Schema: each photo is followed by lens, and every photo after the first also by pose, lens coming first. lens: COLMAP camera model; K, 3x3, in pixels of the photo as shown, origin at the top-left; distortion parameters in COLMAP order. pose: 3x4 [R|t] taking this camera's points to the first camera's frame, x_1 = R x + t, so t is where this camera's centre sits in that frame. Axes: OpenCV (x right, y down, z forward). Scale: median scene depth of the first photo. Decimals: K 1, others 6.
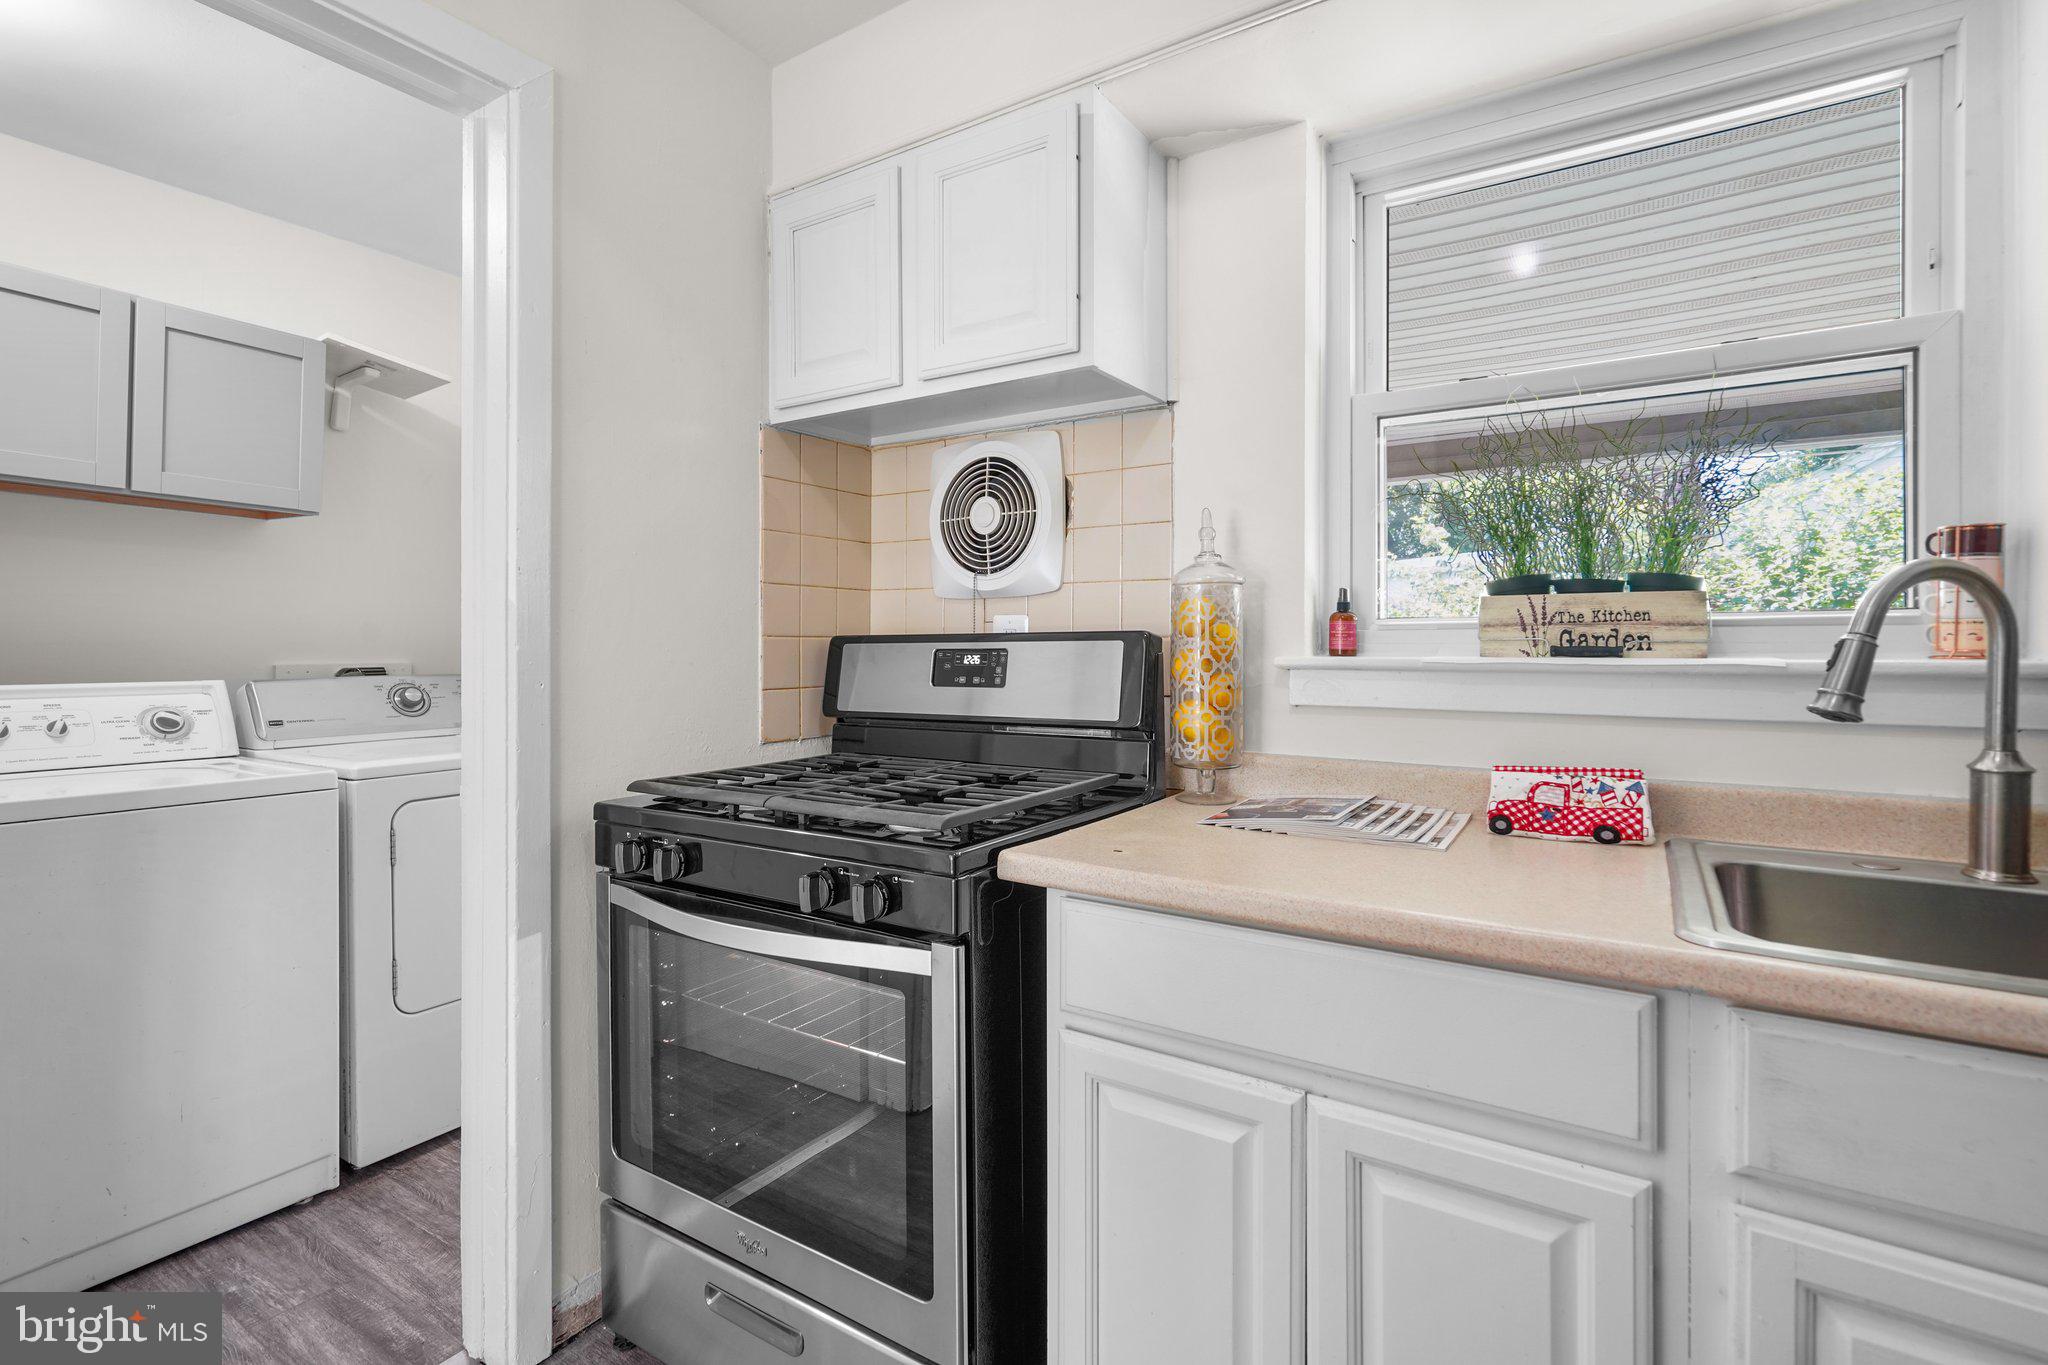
lens RADIAL K [[947.7, 0, 1025.4], [0, 947.7, 654.0], [0, 0, 1]] dist [-0.005781, 0.003036]
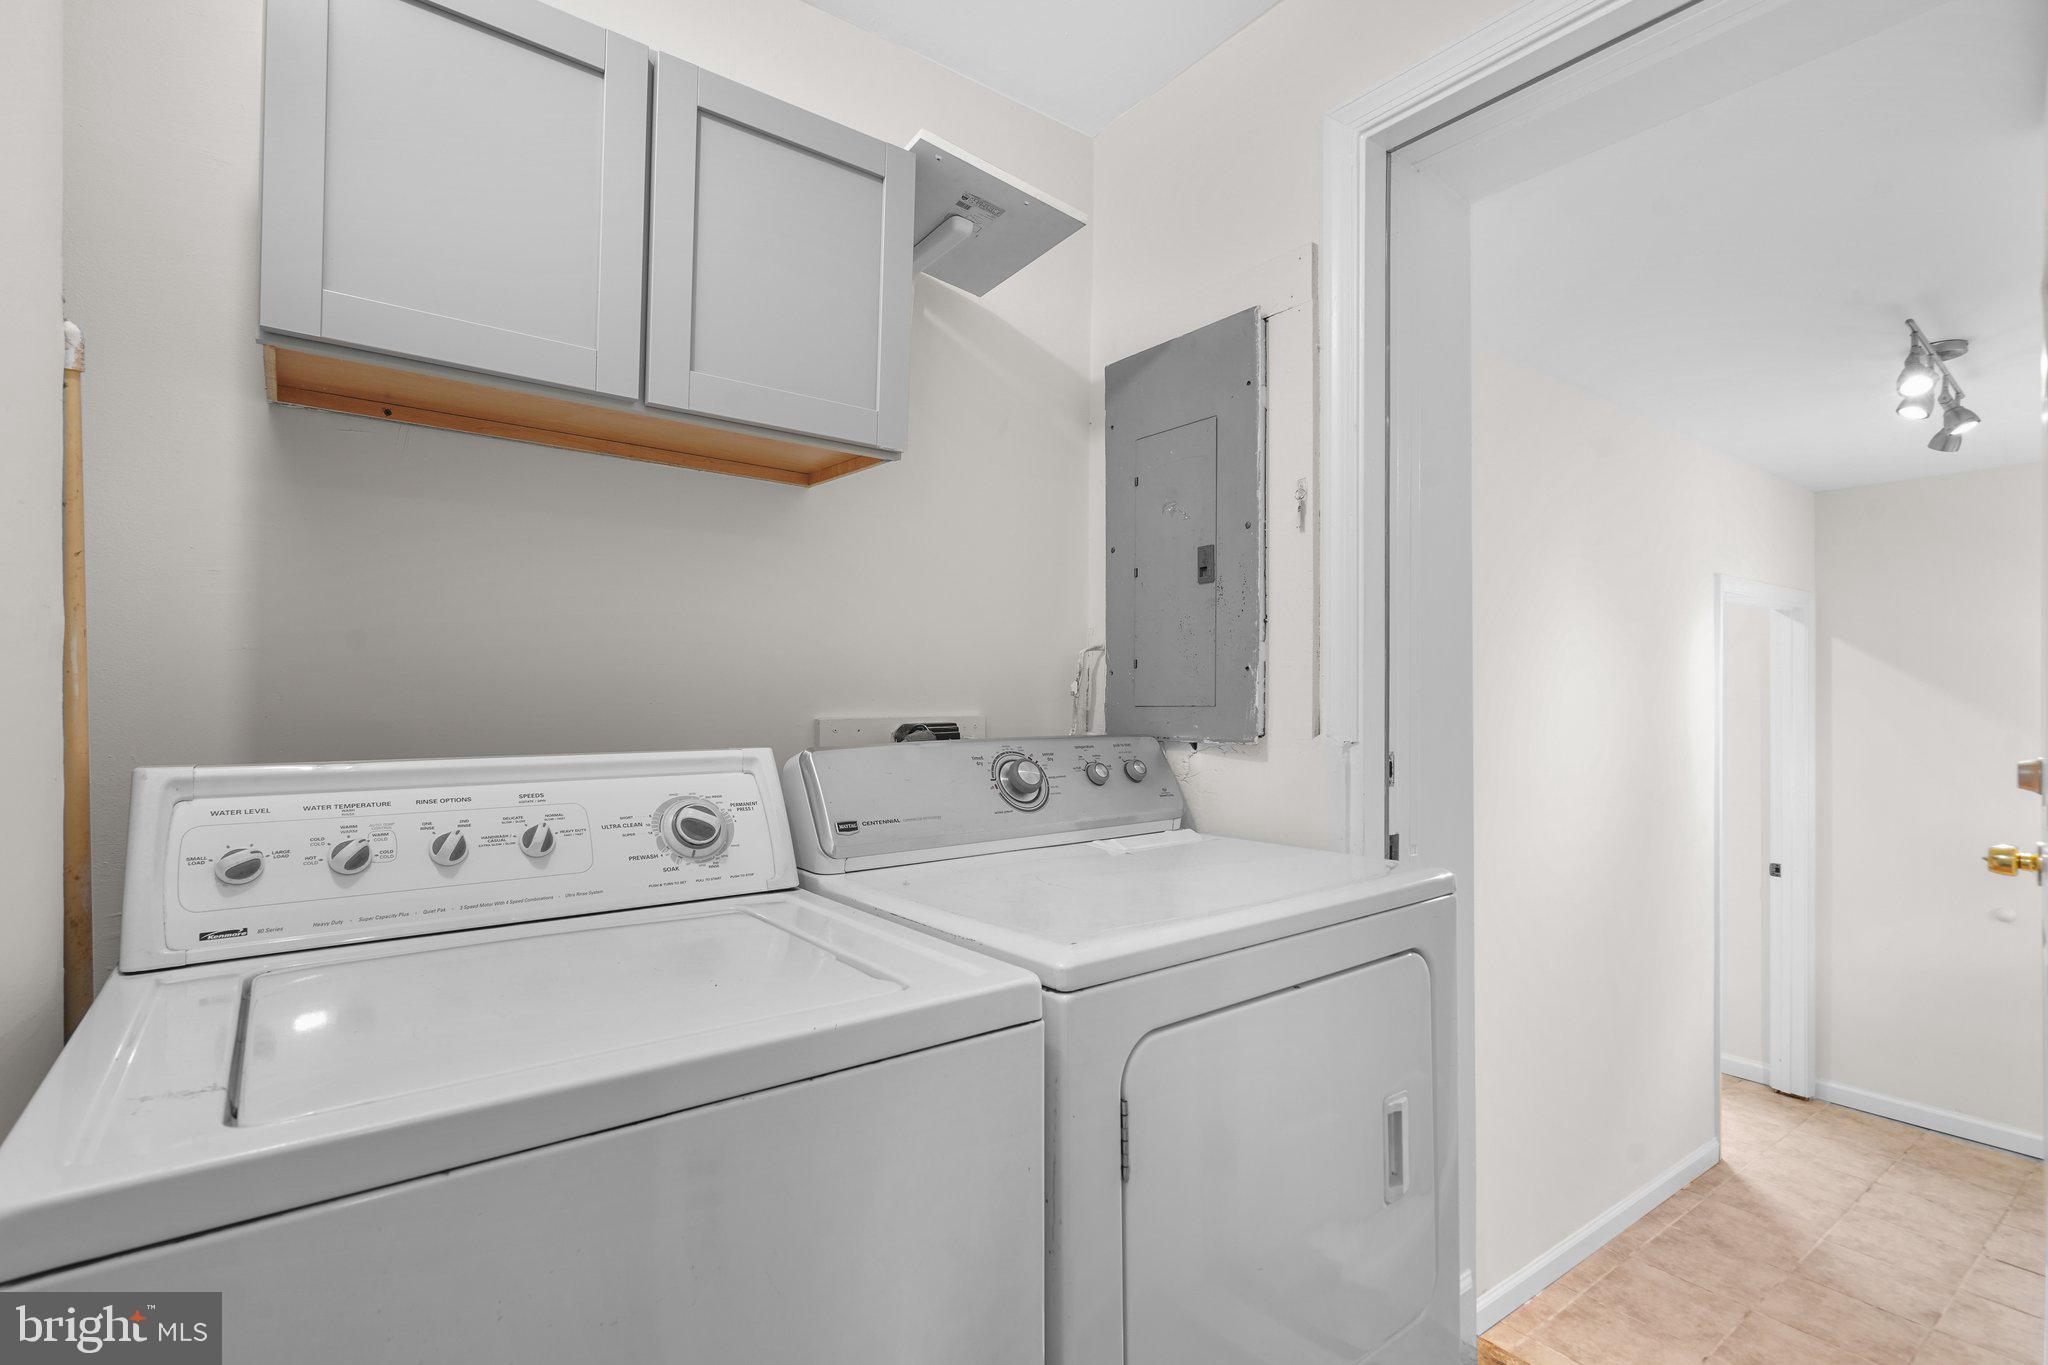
lens RADIAL K [[947.7, 0, 1023.7], [0, 947.7, 689.7], [0, 0, 1]] dist [-0.005781, 0.003036]
pose [[0.943279, -0.006488, -0.331938, -0.456523], [0.001185, 0.999868, -0.016177, 0.001796], [0.331999, 0.014866, 0.943163, 0.454977]]
